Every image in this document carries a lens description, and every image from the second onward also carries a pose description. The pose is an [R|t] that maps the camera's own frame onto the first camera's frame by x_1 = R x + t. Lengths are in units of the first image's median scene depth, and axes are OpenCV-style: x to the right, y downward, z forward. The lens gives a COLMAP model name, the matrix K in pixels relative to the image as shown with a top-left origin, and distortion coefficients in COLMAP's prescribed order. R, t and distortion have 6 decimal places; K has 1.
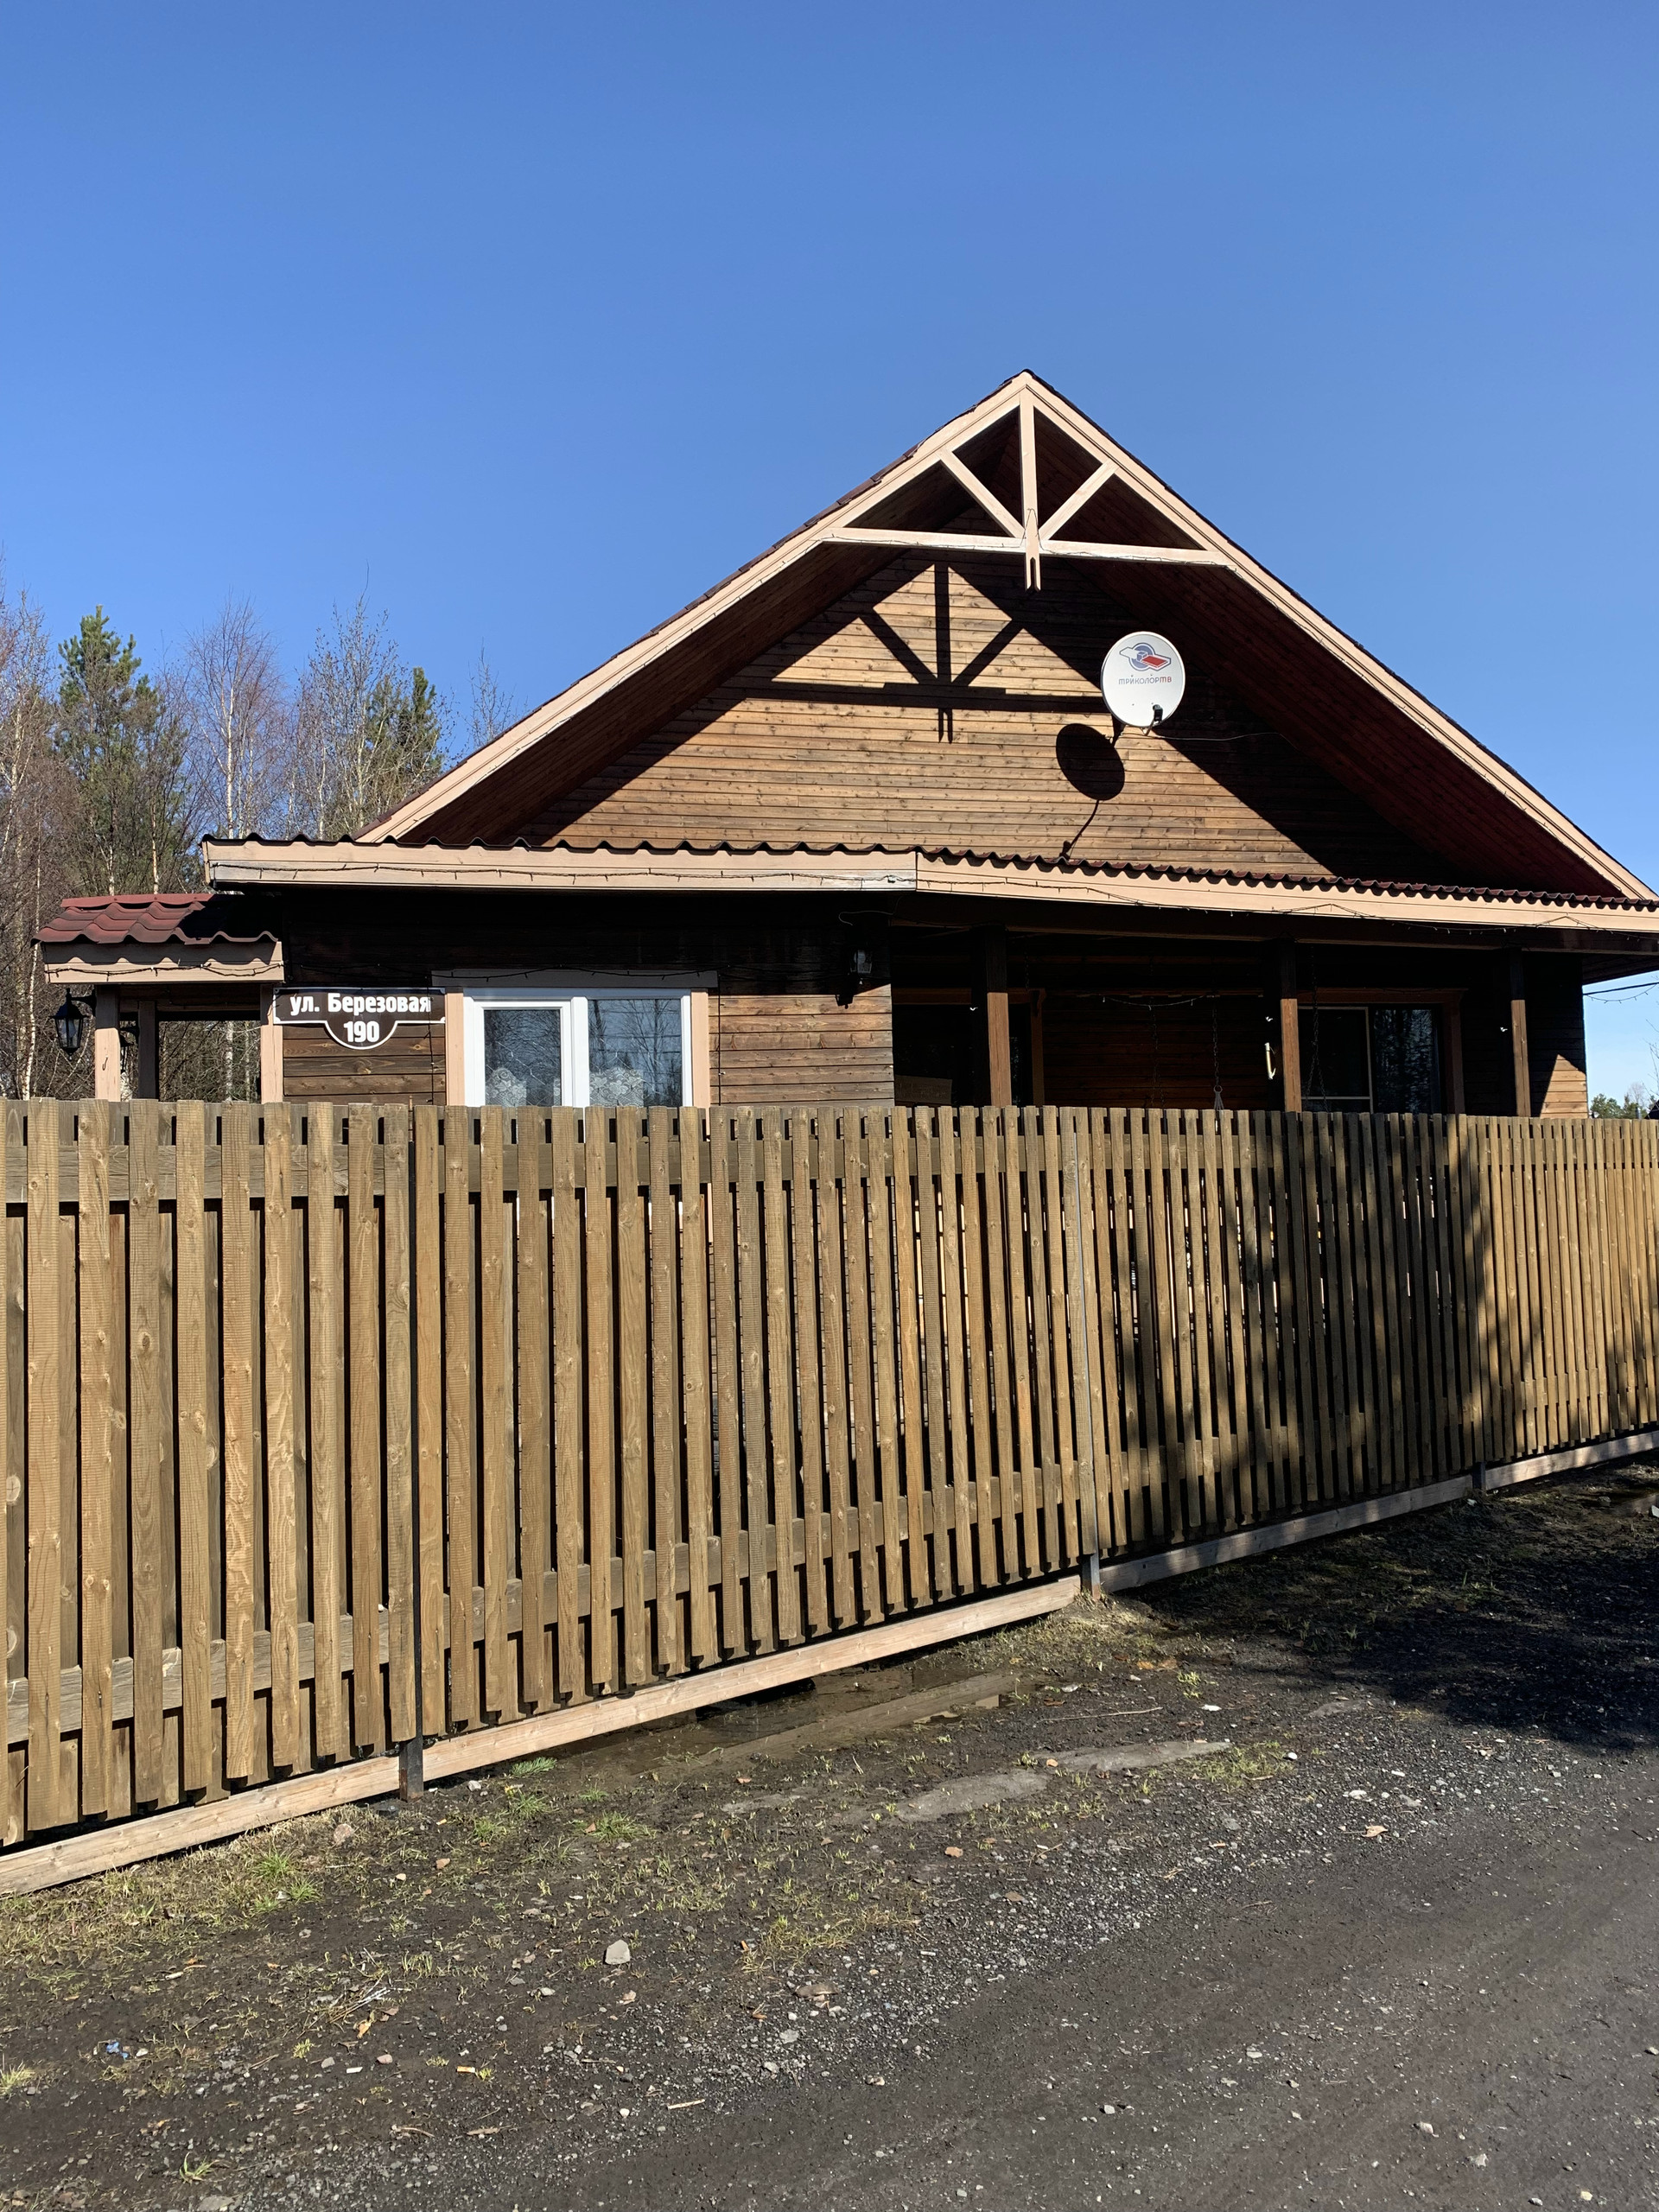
lens RADIAL K [[1701.1, 0, 818.1], [0, 1701.1, 1102.4], [0, 0, 1]] dist [0.078761, -0.134435]
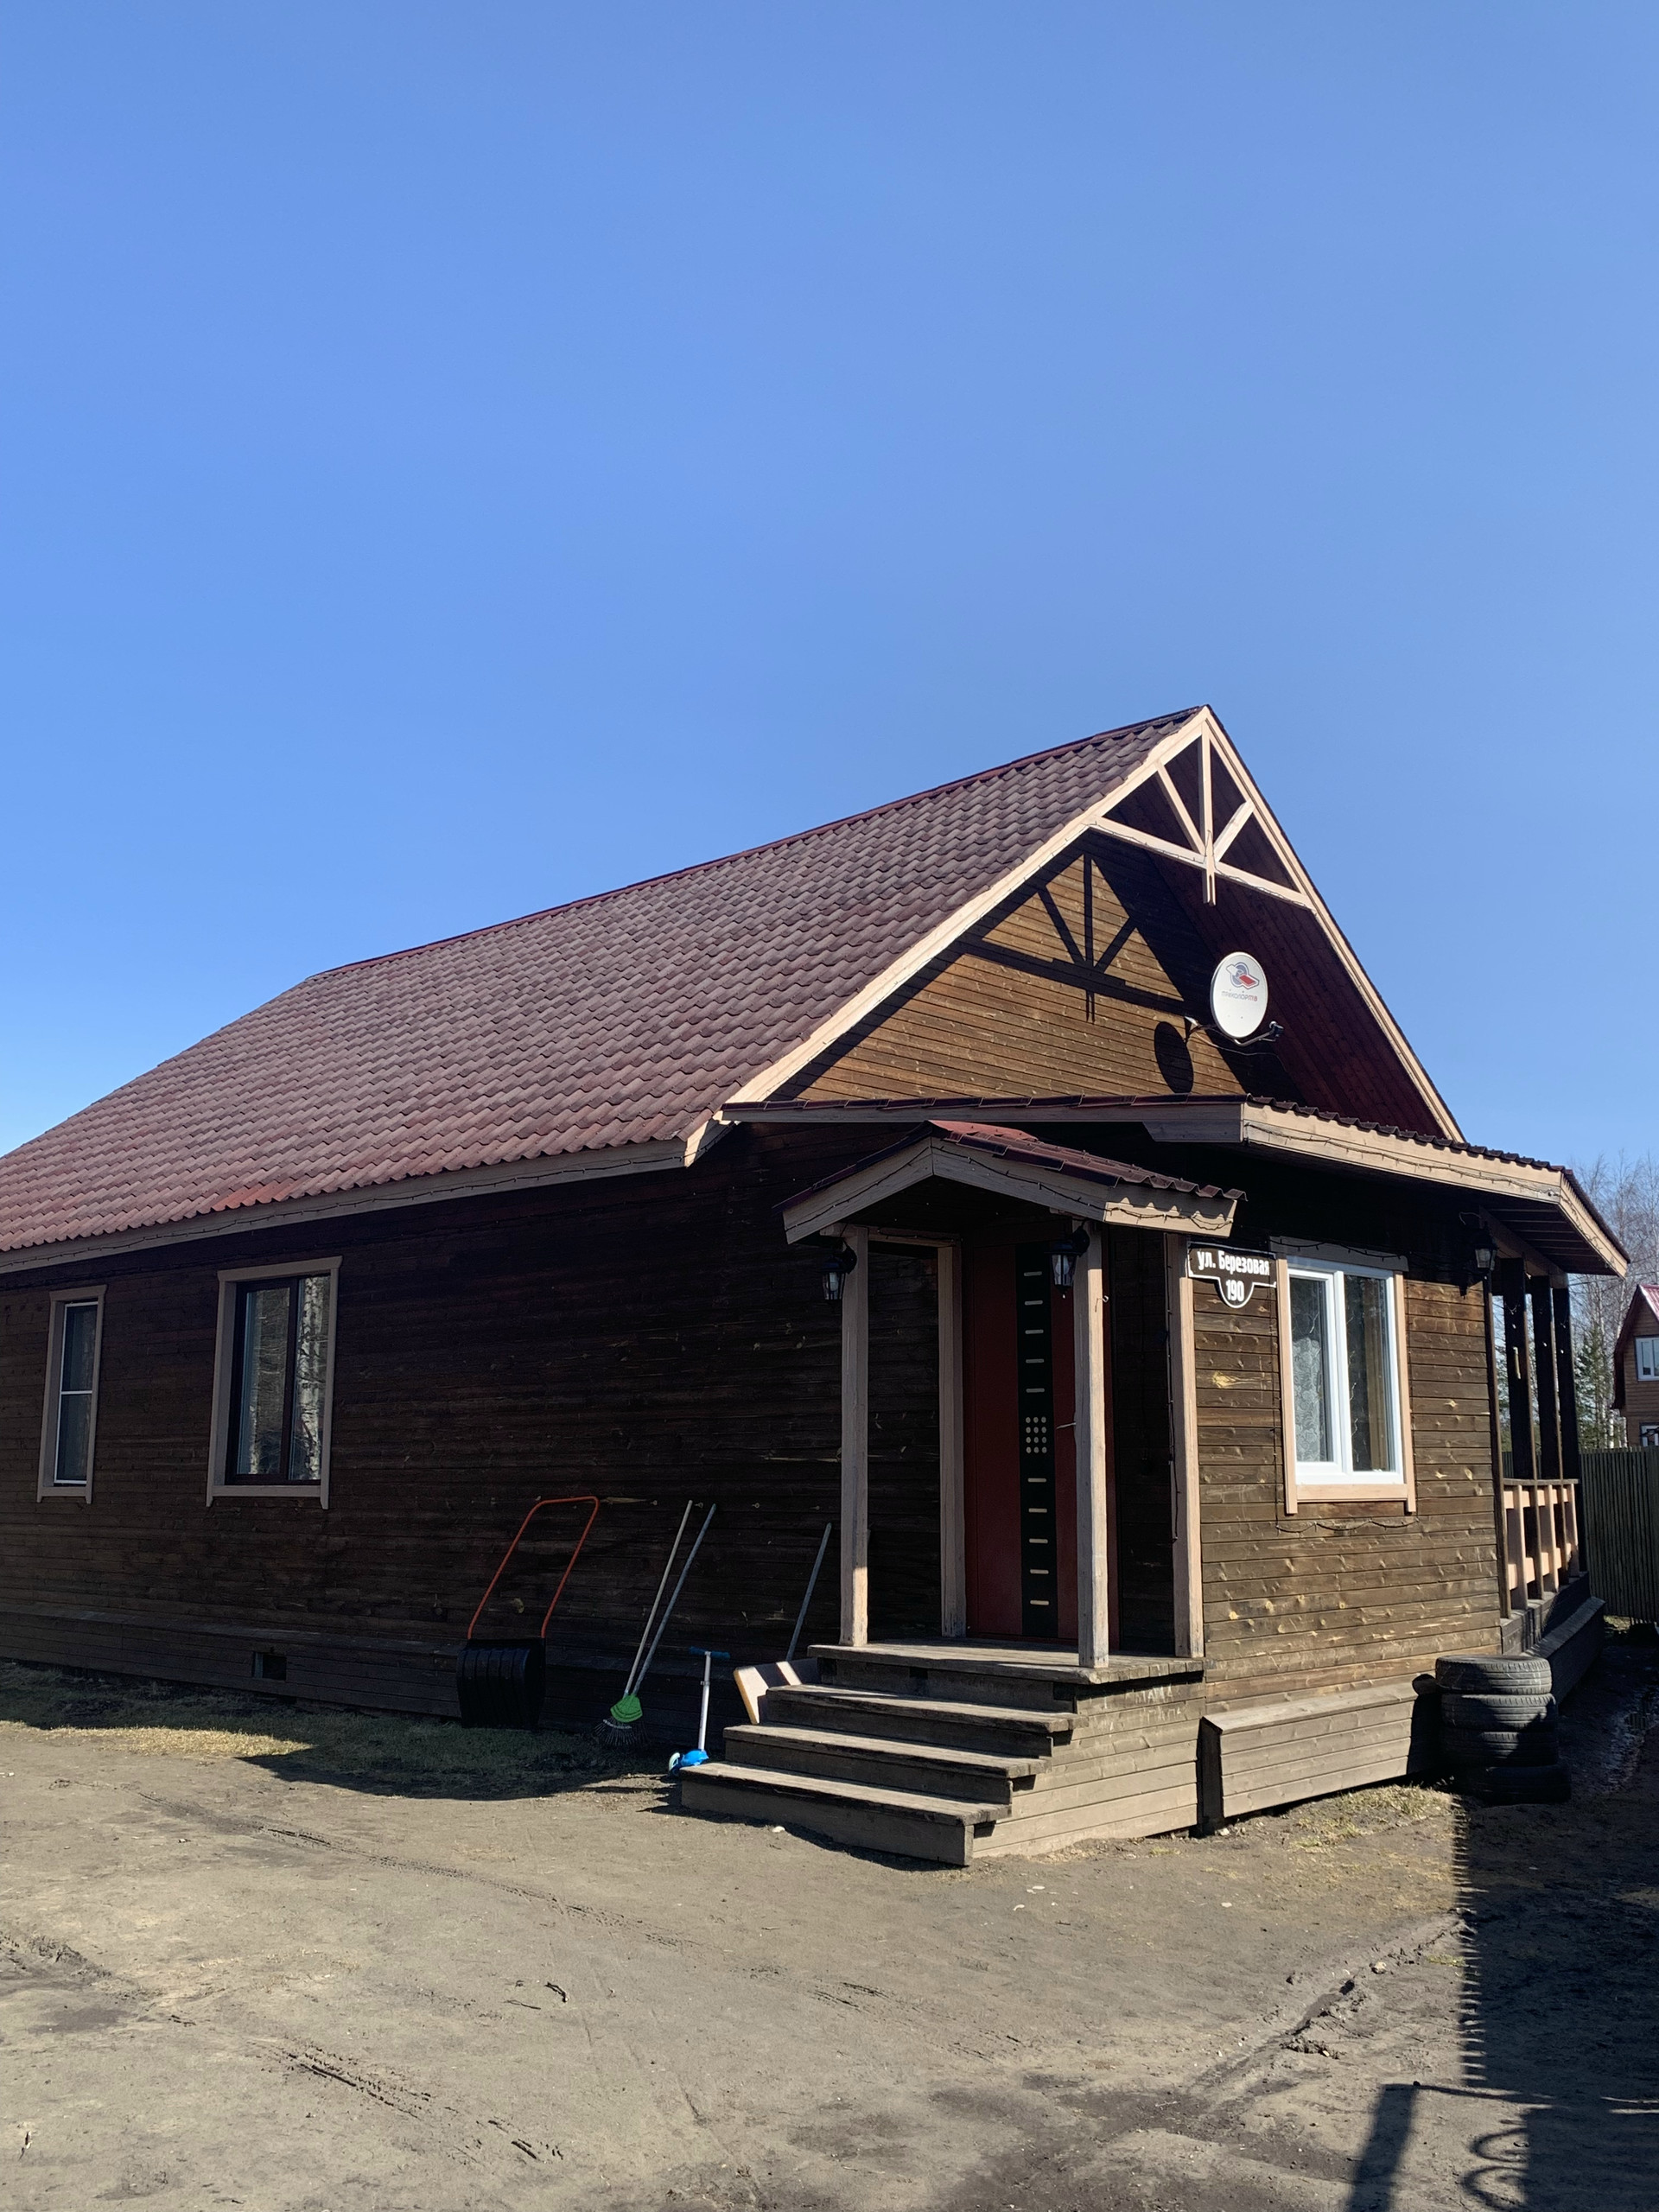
lens RADIAL K [[2059.1, 0, 839.3], [0, 2059.1, 1098.1], [0, 0, 1]] dist [0.056543, 0.000000]
pose [[0.830116, 0.129770, 0.542280, -0.752830], [-0.058525, 0.987447, -0.146710, 0.026501], [-0.554511, 0.090049, 0.827290, 0.063069]]
